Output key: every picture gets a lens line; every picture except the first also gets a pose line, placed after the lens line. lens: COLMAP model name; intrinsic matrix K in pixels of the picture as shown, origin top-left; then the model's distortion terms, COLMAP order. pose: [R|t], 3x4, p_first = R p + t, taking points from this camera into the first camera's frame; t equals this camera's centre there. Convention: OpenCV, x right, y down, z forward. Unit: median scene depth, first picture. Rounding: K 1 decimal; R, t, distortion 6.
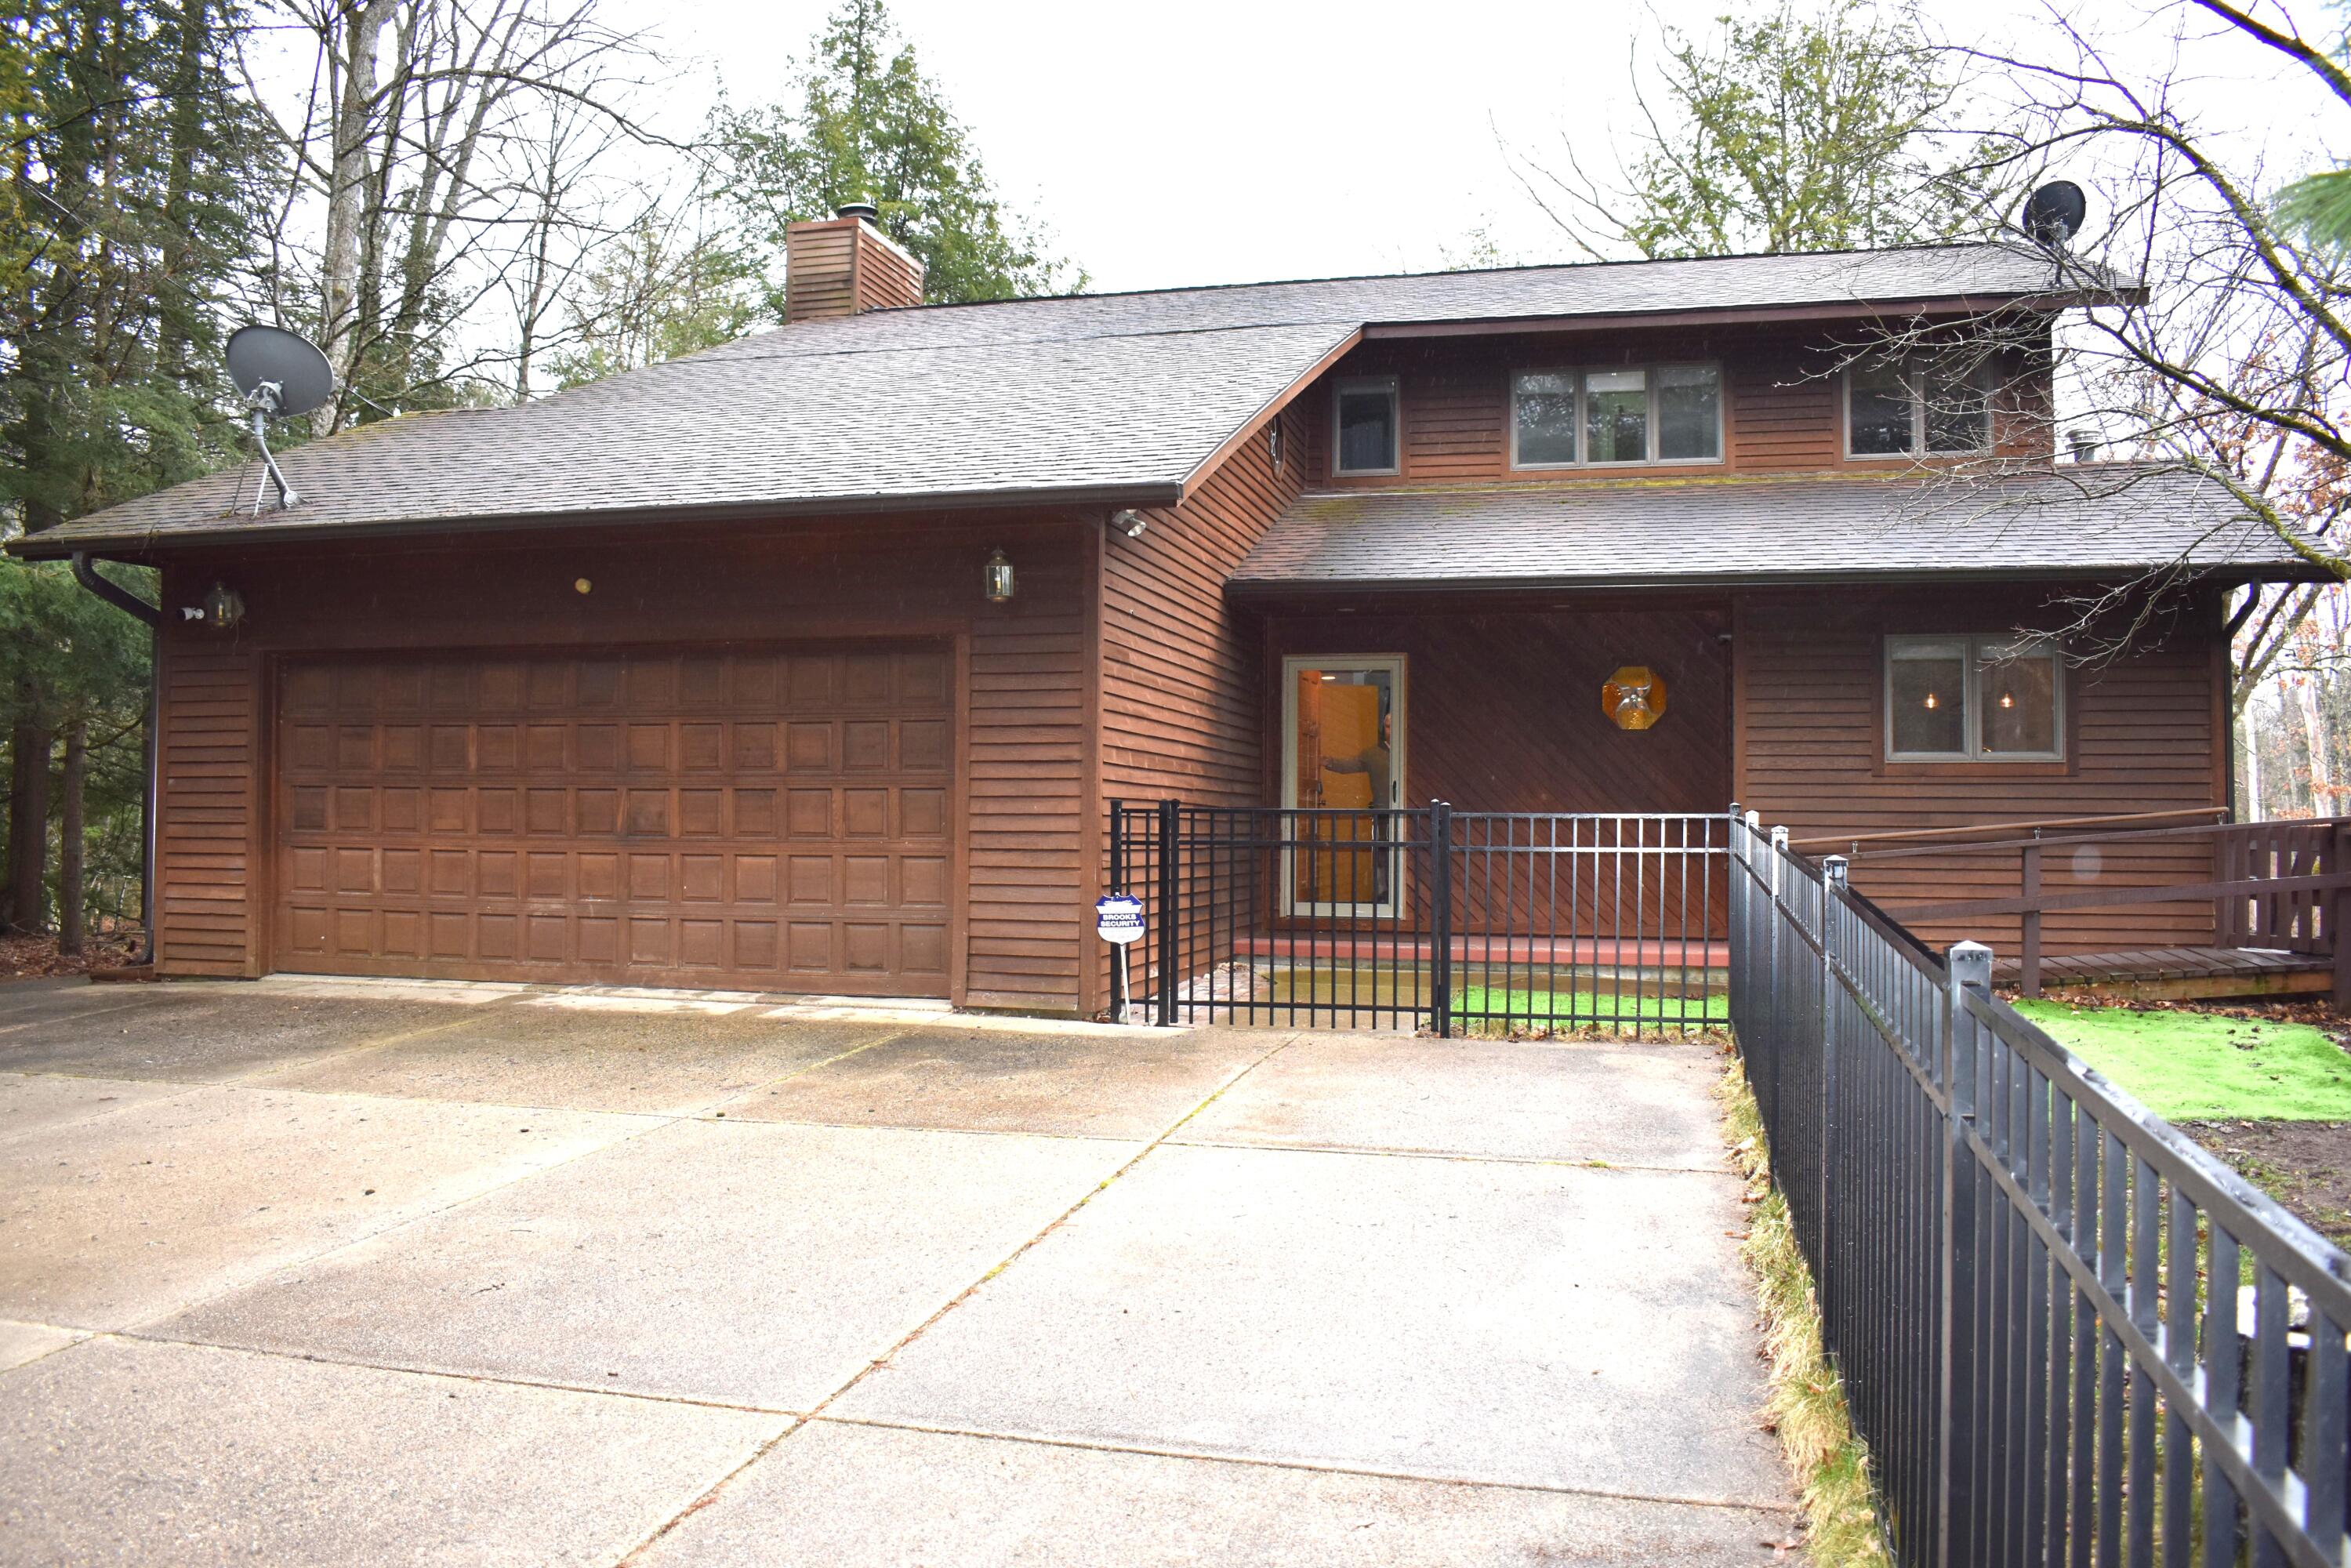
lens RADIAL K [[1849.1, 0, 1181.4], [0, 1849.1, 786.8], [0, 0, 1]] dist [-0.089112, 0.010177]
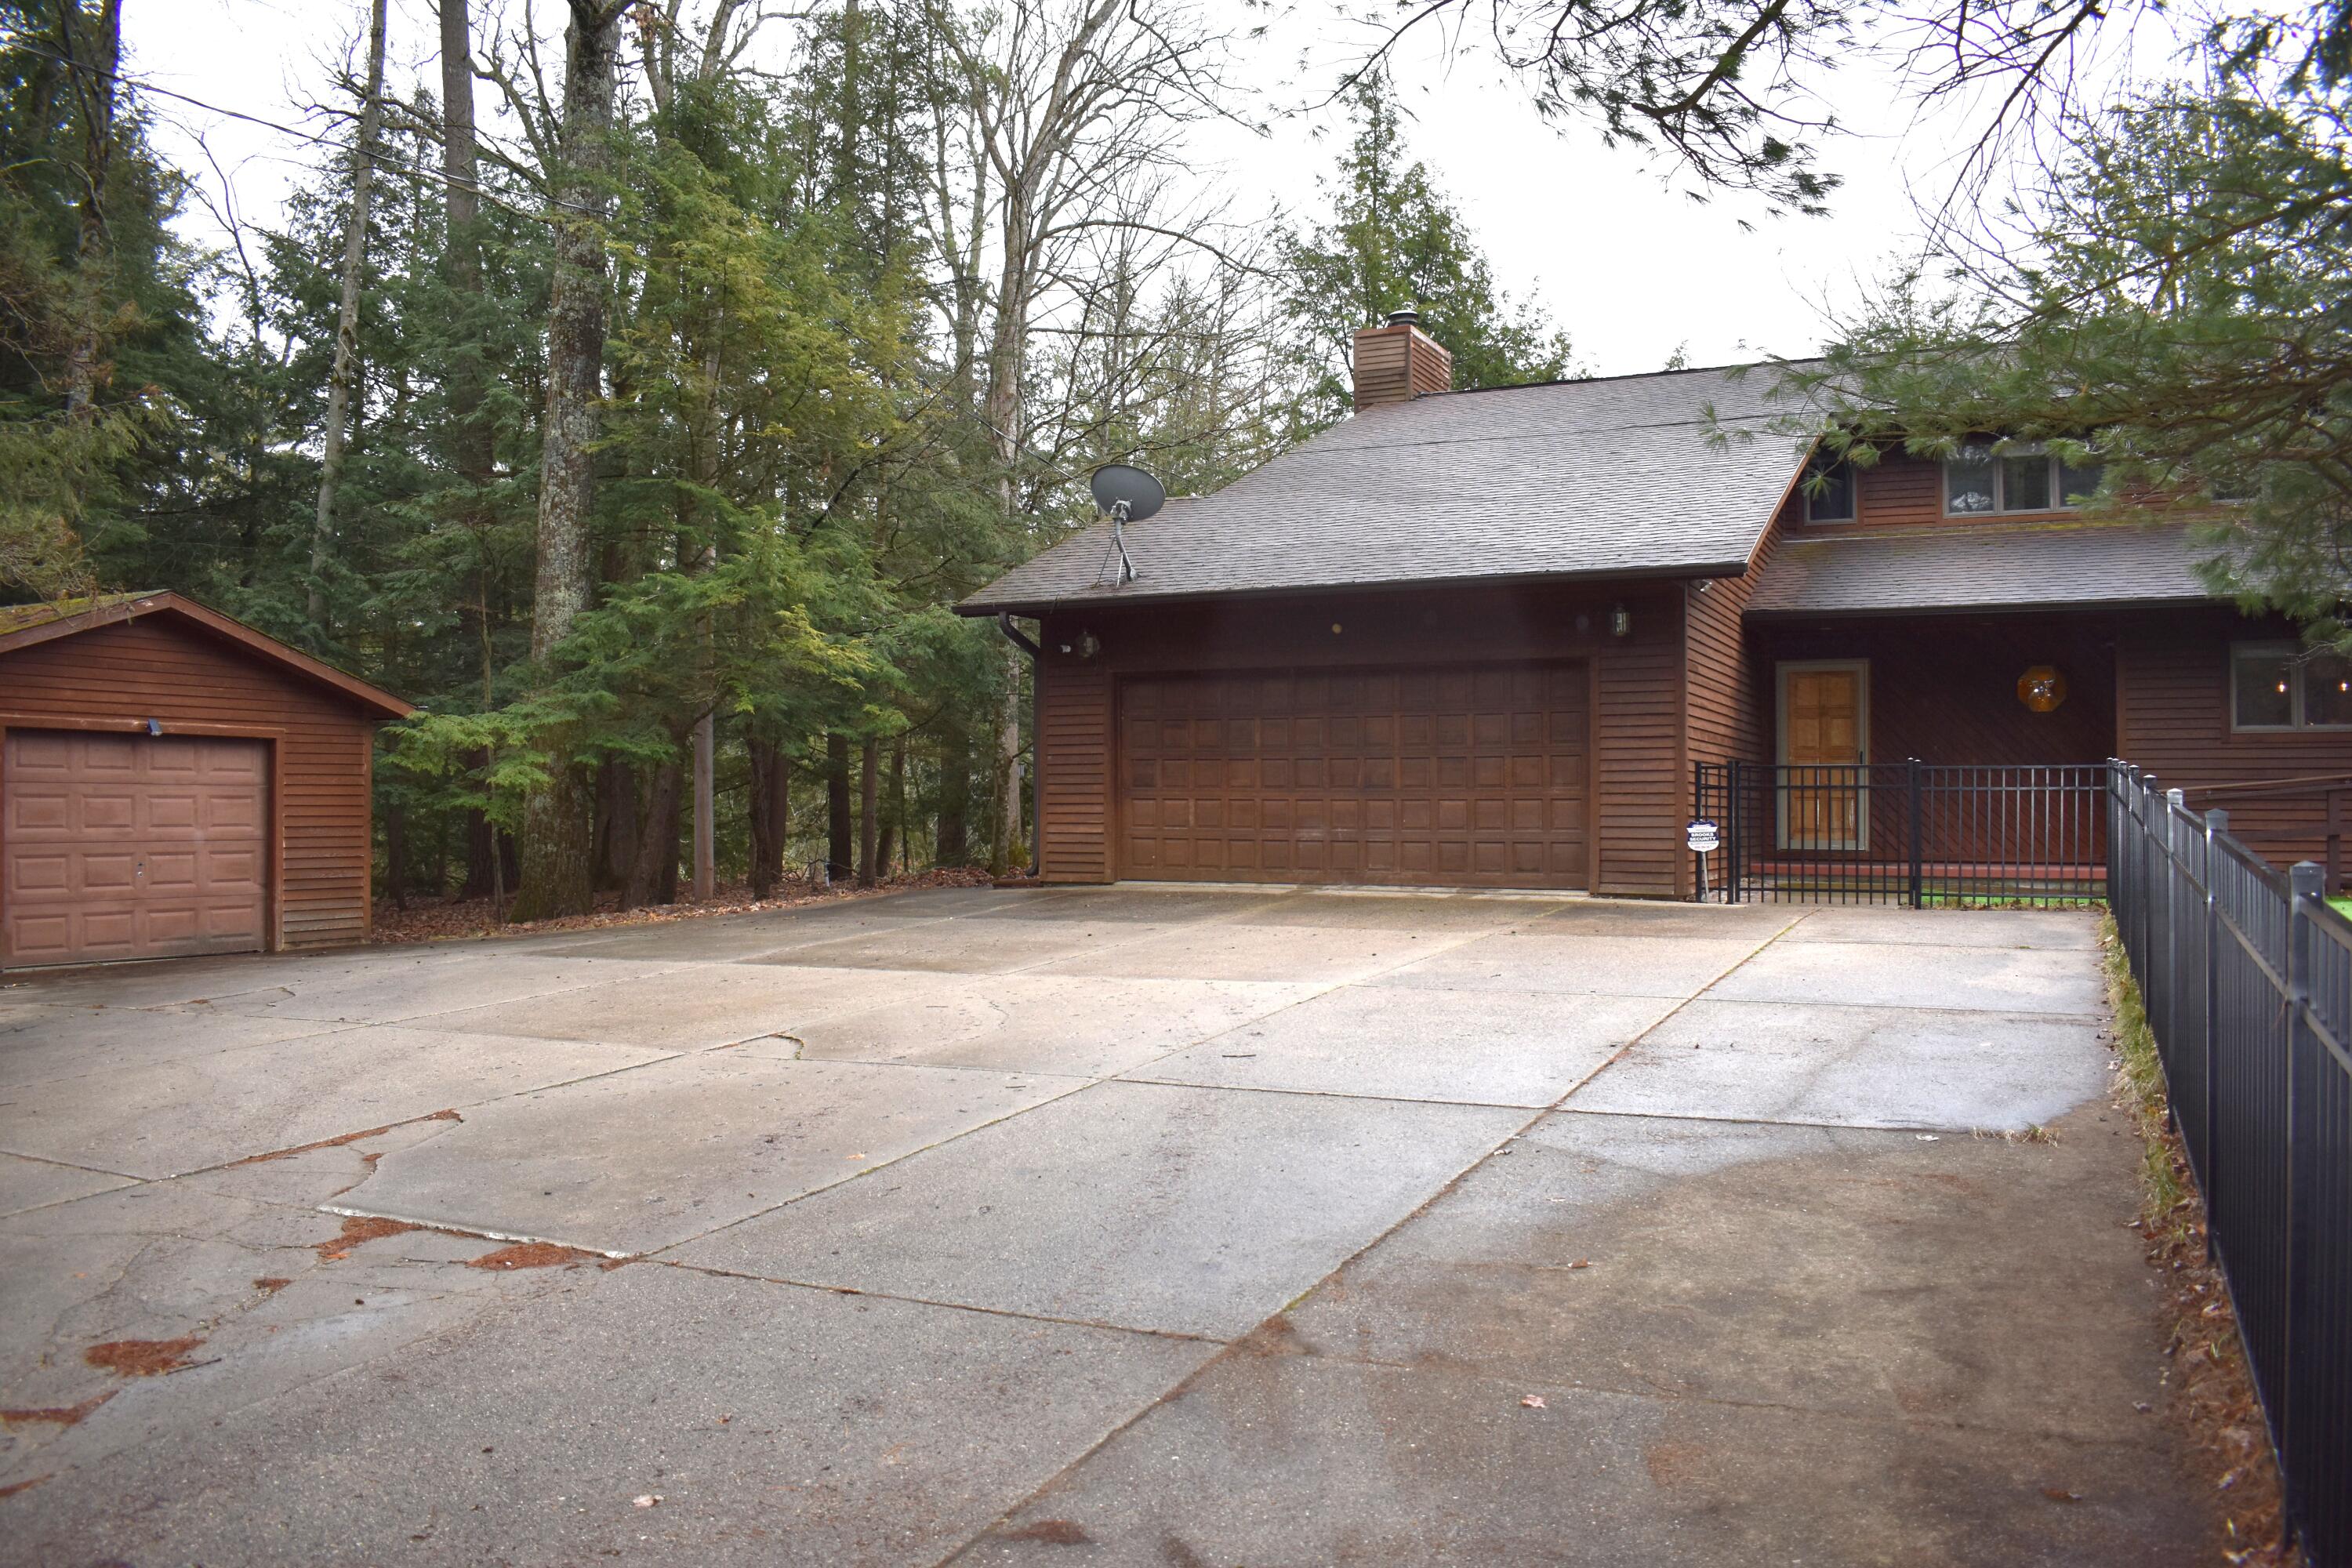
lens RADIAL K [[1849.8, 0, 1167.9], [0, 1849.8, 785.6], [0, 0, 1]] dist [-0.089112, 0.010177]
pose [[0.978538, -0.006855, -0.205954, -0.139243], [0.008012, 0.999956, 0.004785, 0.015167], [0.205912, -0.006333, 0.978550, -0.559167]]
